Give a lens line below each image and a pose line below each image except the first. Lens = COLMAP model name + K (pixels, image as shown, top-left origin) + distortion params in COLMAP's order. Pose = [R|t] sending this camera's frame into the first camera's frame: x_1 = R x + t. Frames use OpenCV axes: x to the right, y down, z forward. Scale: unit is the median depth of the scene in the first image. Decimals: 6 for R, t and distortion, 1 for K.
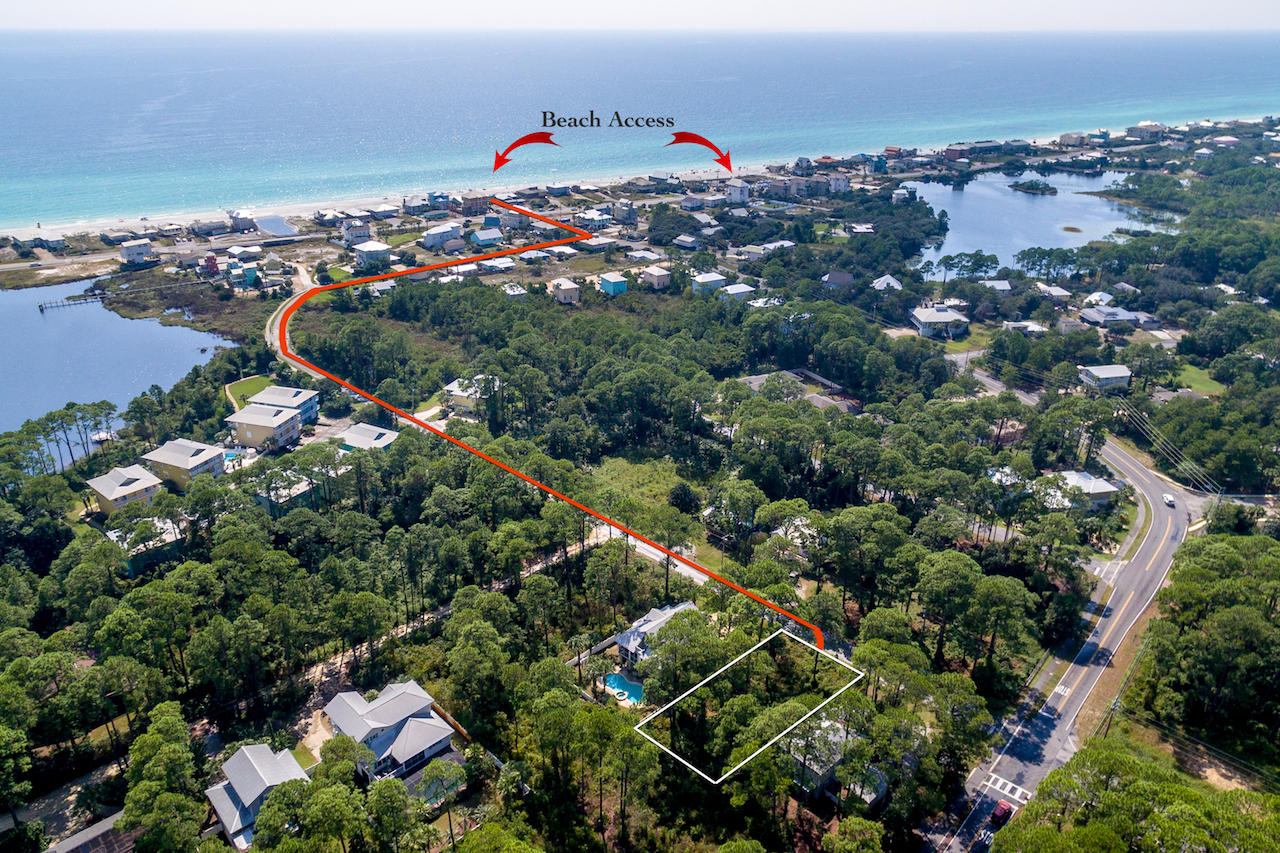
lens RADIAL K [[823.4, 0, 640.0], [0, 823.4, 426.5], [0, 0, 1]] dist [0.003610, 0.001225]
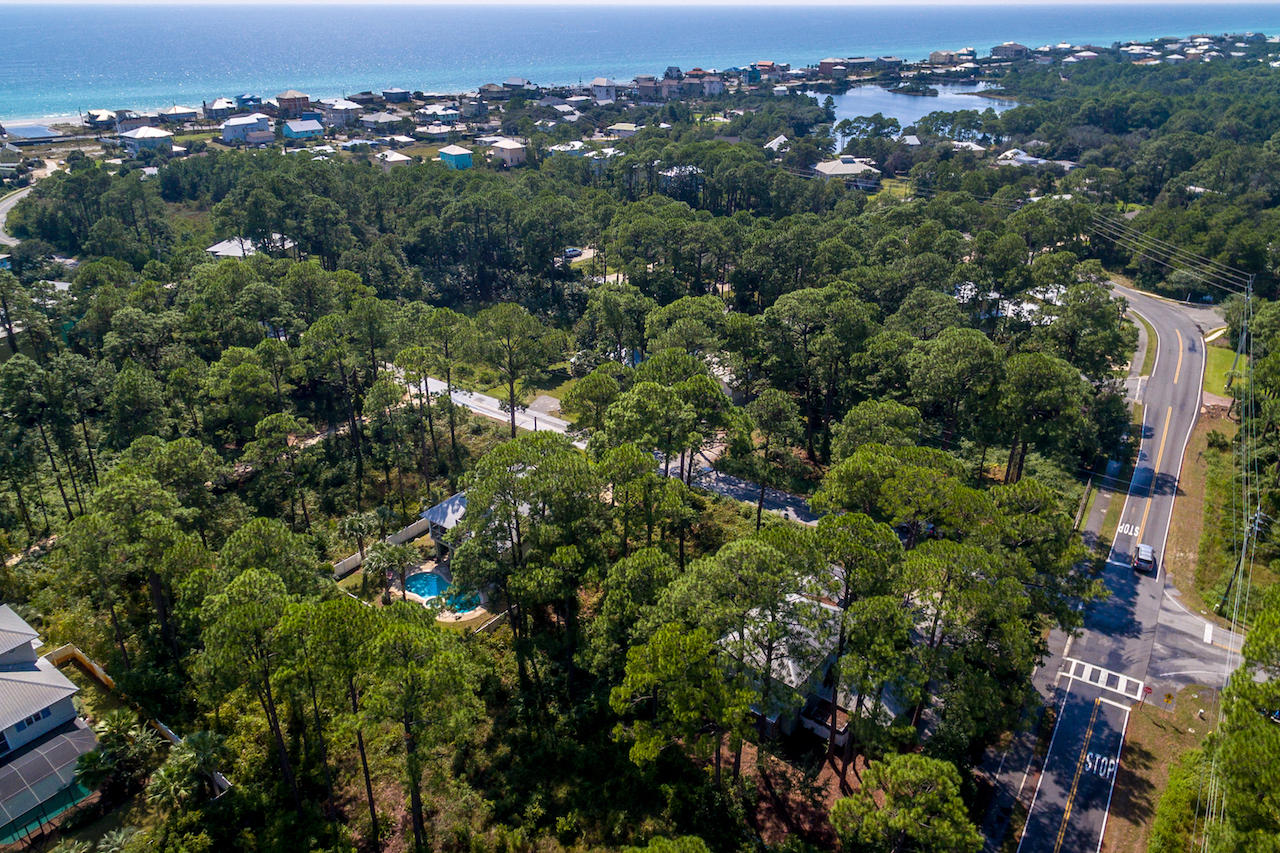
lens RADIAL K [[798.5, 0, 640.0], [0, 798.5, 426.5], [0, 0, 1]] dist [-0.000825, 0.000219]
pose [[0.988510, -0.065395, 0.136281, 0.048754], [0.064075, 0.997846, 0.014056, 0.193703], [-0.136906, -0.005162, 0.990571, 0.406585]]
